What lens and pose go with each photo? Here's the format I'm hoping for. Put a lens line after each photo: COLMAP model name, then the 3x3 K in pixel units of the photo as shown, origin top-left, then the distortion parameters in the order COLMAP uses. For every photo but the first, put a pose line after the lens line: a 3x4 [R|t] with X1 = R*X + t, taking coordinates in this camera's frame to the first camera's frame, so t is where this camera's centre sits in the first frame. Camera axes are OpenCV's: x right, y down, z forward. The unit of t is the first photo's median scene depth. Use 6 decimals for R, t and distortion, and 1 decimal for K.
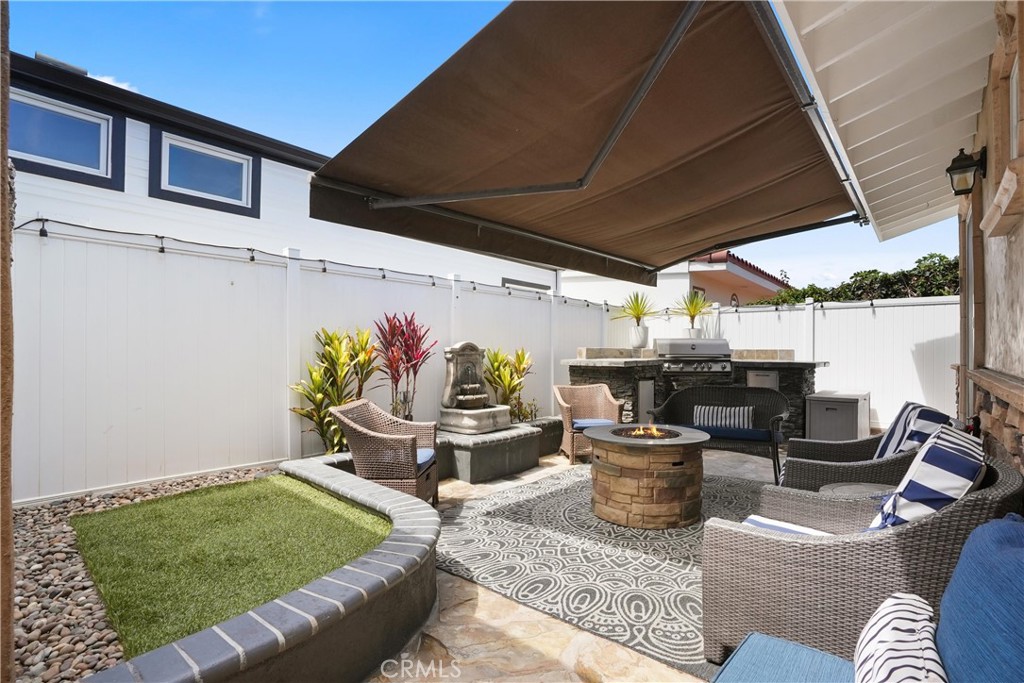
lens RADIAL K [[514.4, 0, 512.0], [0, 514.4, 341.5], [0, 0, 1]] dist [-0.000669, -0.000101]
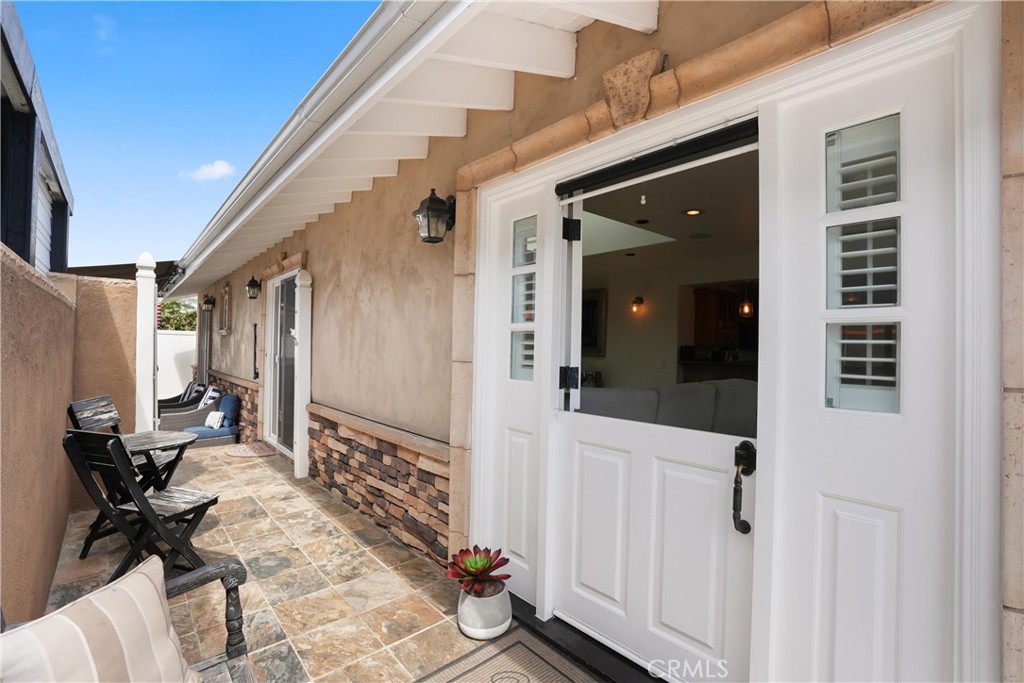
lens RADIAL K [[514.4, 0, 512.0], [0, 514.4, 341.5], [0, 0, 1]] dist [-0.000669, -0.000101]
pose [[0.237704, 0.012884, 0.971252, -1.684030], [-0.037956, 0.999272, -0.003966, -0.173539], [-0.970596, -0.035922, 0.238020, -1.509118]]
